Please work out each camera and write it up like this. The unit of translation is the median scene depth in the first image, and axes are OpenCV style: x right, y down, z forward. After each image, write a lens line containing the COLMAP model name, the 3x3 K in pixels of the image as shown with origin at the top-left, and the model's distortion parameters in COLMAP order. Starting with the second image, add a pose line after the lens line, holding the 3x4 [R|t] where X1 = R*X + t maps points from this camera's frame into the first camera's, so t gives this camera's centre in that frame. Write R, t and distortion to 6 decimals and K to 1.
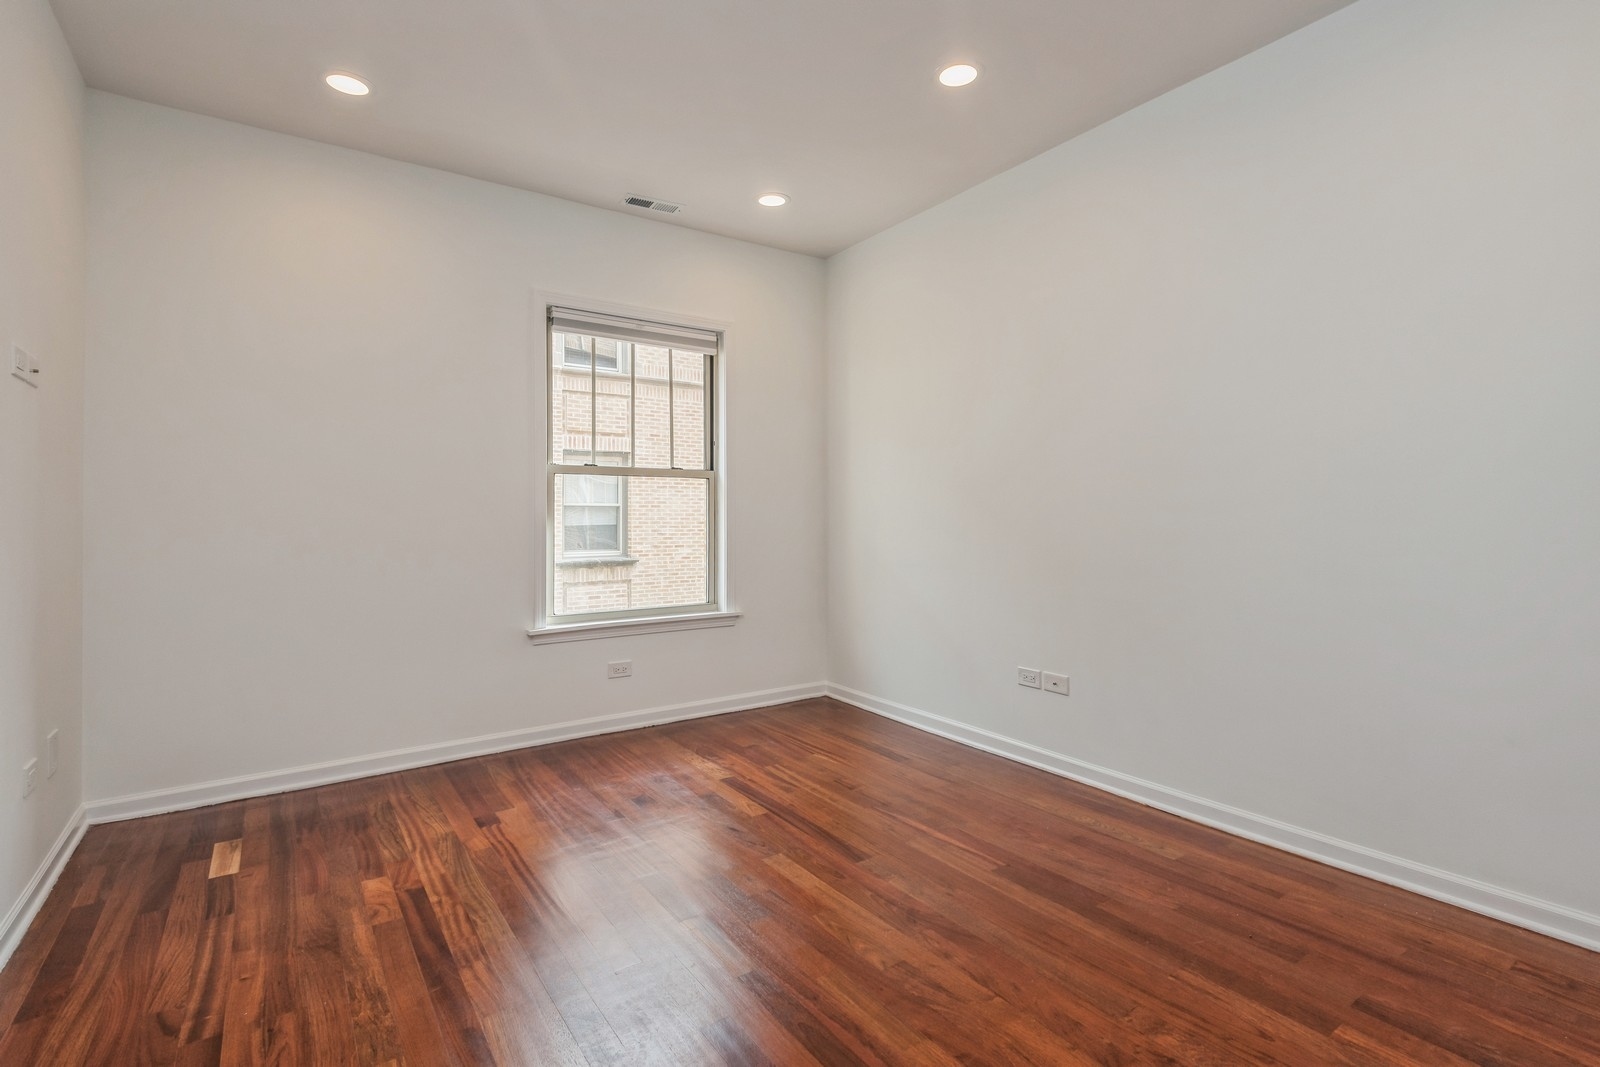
lens RADIAL K [[757.7, 0, 802.4], [0, 757.7, 512.9], [0, 0, 1]] dist [0.021757, -0.001181]
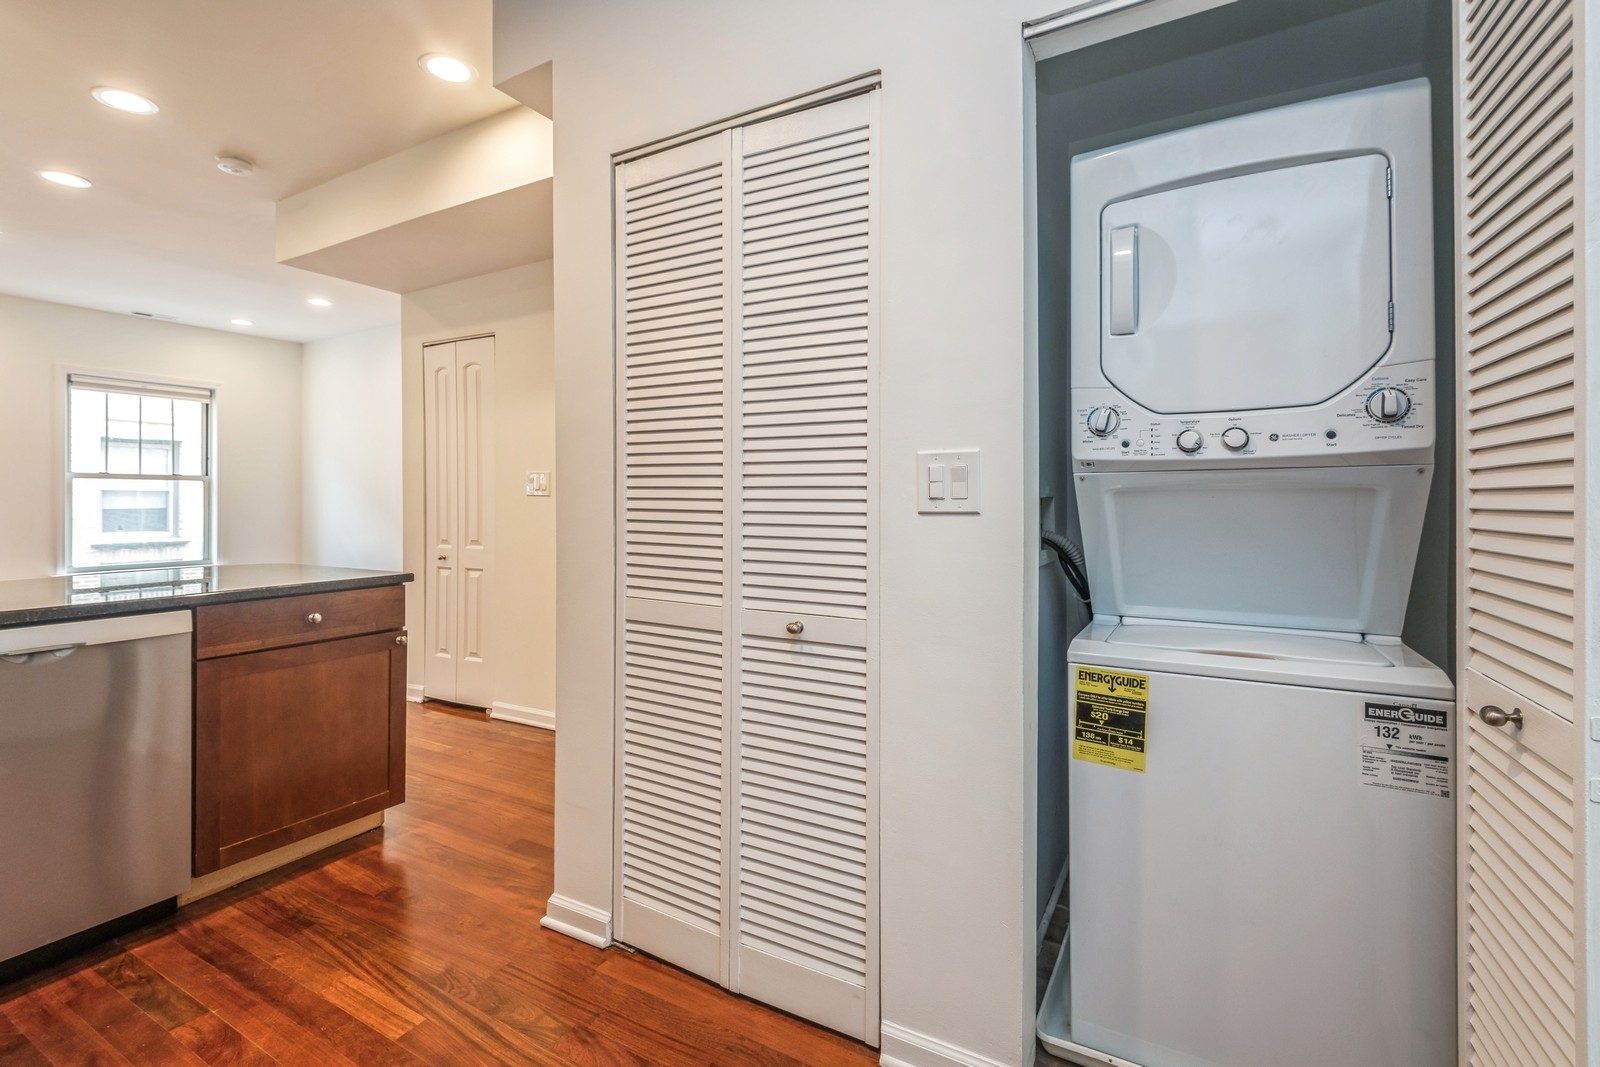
lens RADIAL K [[722.3, 0, 802.8], [0, 722.3, 496.5], [0, 0, 1]] dist [-0.000991, -0.000206]
pose [[0.901436, 0.006548, 0.432863, 0.404763], [-0.005999, 0.999979, -0.002632, -0.018918], [-0.432871, -0.000224, 0.901456, -1.038192]]
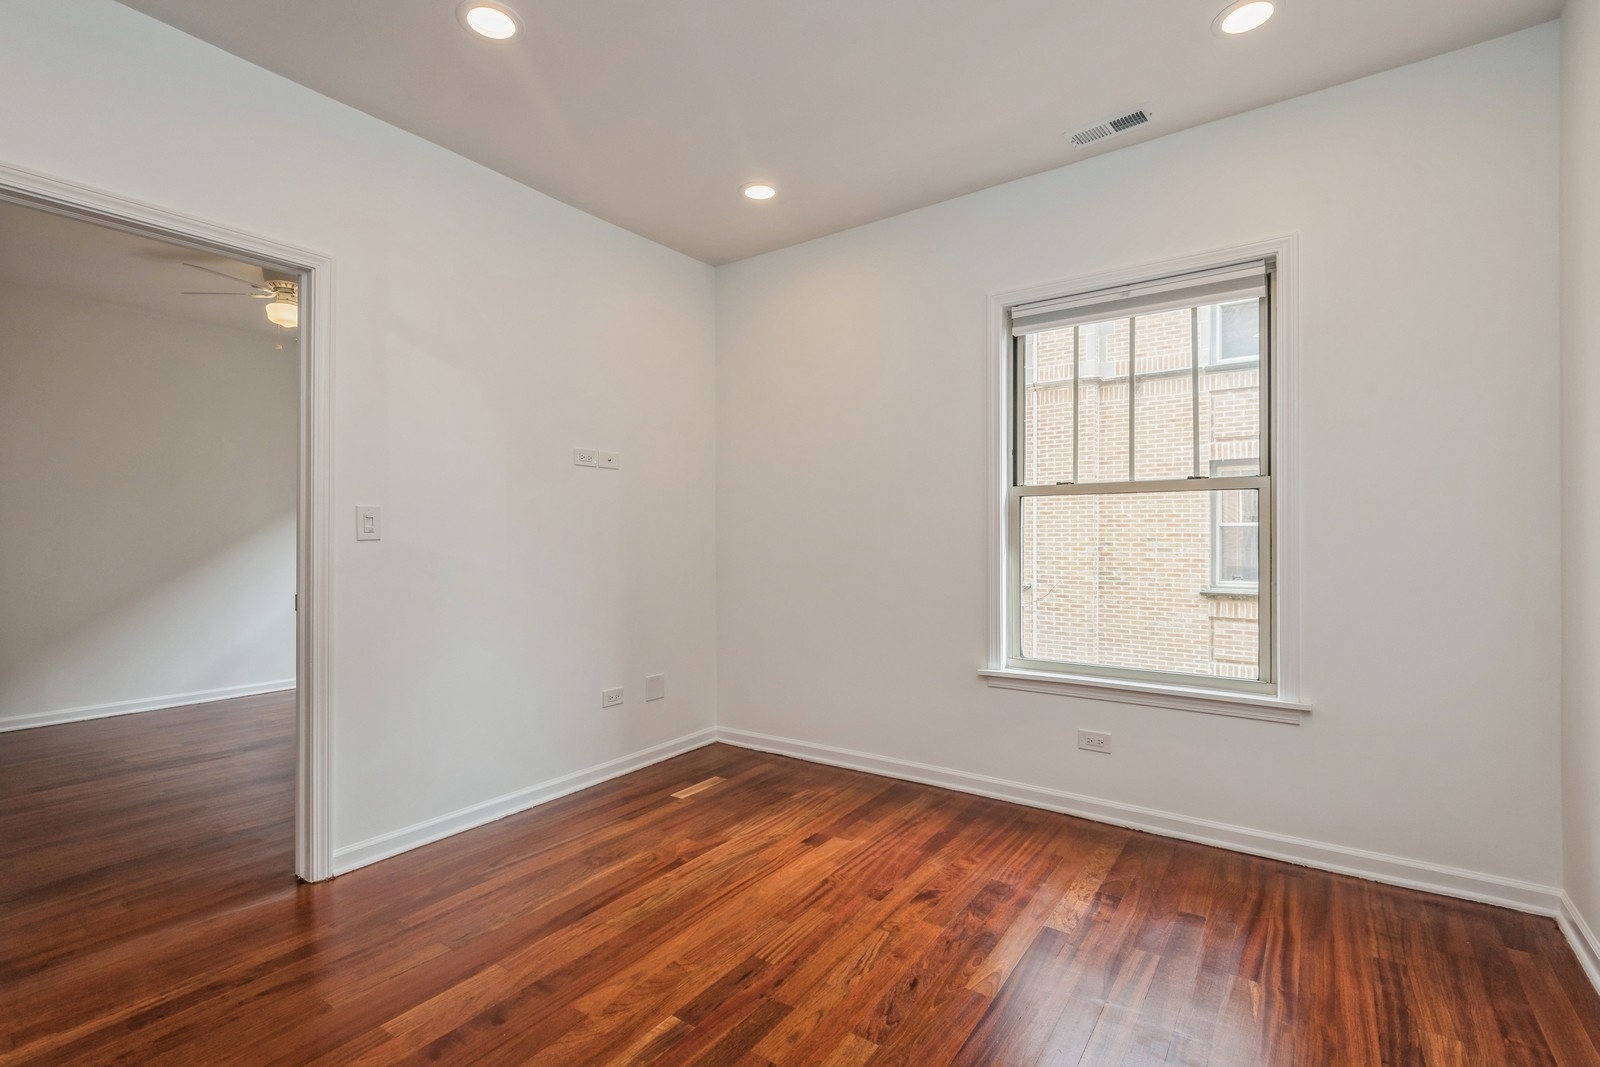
lens RADIAL K [[724.5, 0, 798.8], [0, 724.5, 535.0], [0, 0, 1]] dist [0.024982, -0.010271]
pose [[0.348315, 0.001283, -0.937377, 0.375498], [0.003325, 0.999991, 0.002605, -0.010277], [0.937372, -0.004024, 0.348308, 0.473204]]
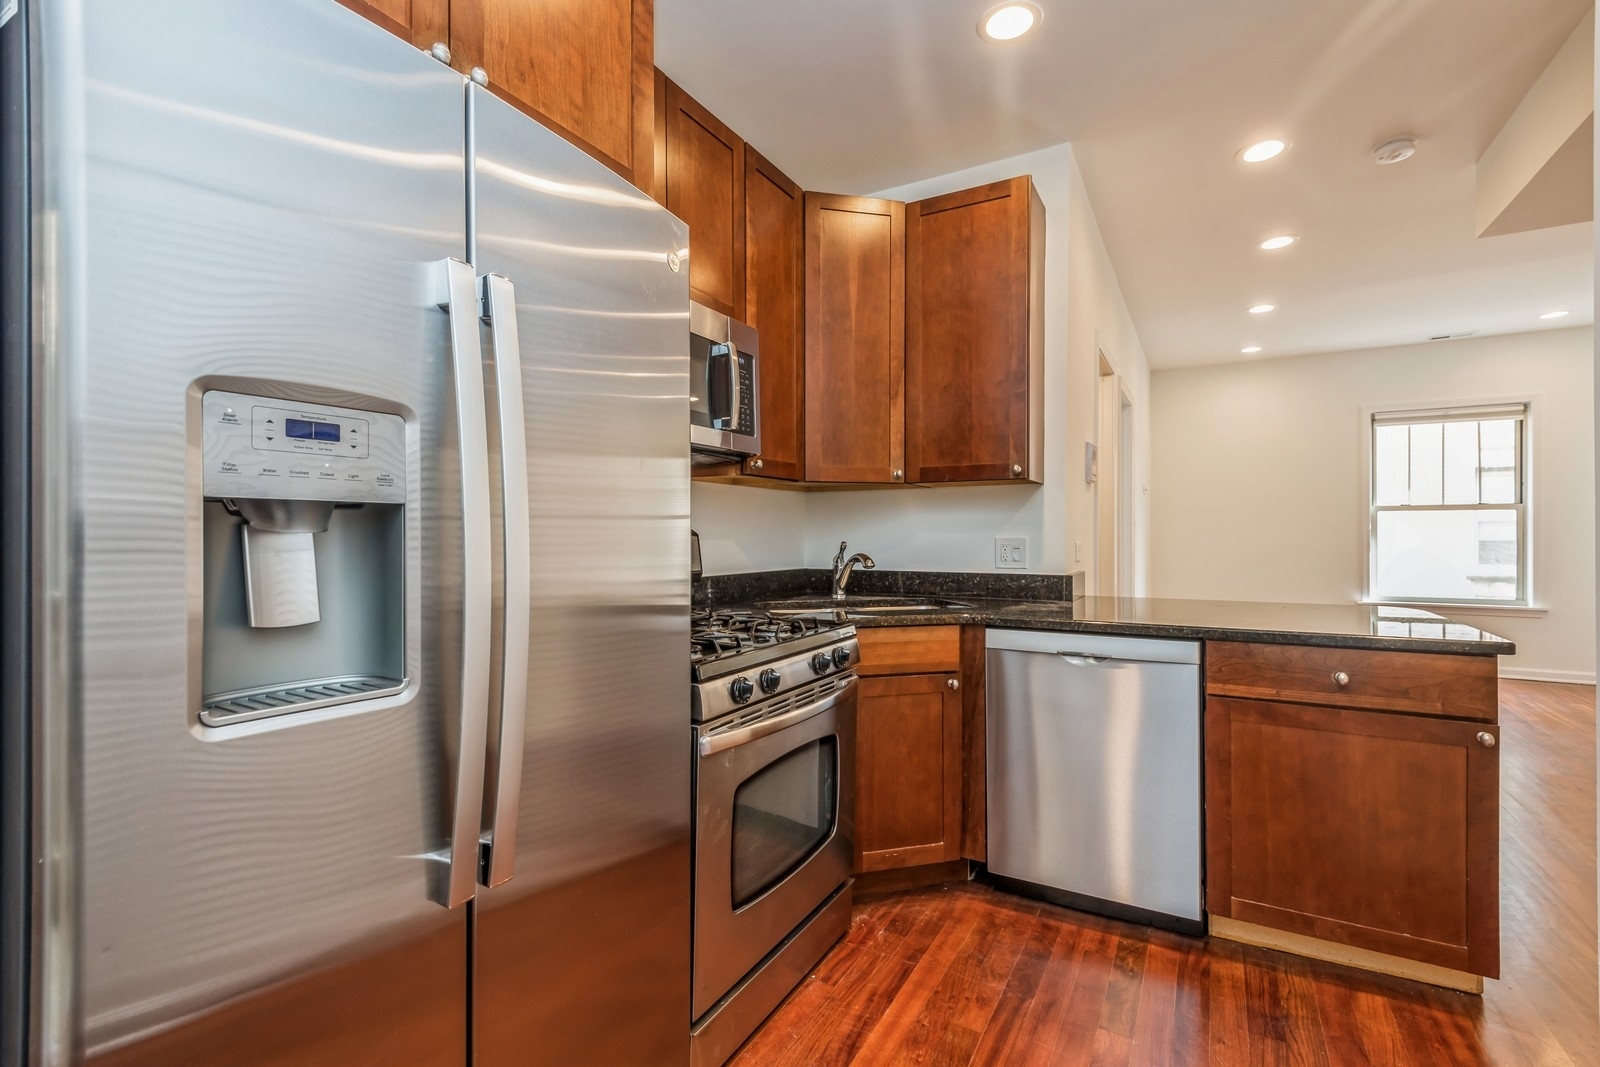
lens RADIAL K [[724.5, 0, 798.8], [0, 724.5, 535.0], [0, 0, 1]] dist [0.024982, -0.010271]
pose [[0.442963, 0.003923, -0.896531, 0.570478], [0.006472, 0.999950, 0.007573, -0.020010], [0.896517, -0.009157, 0.442916, -0.881357]]
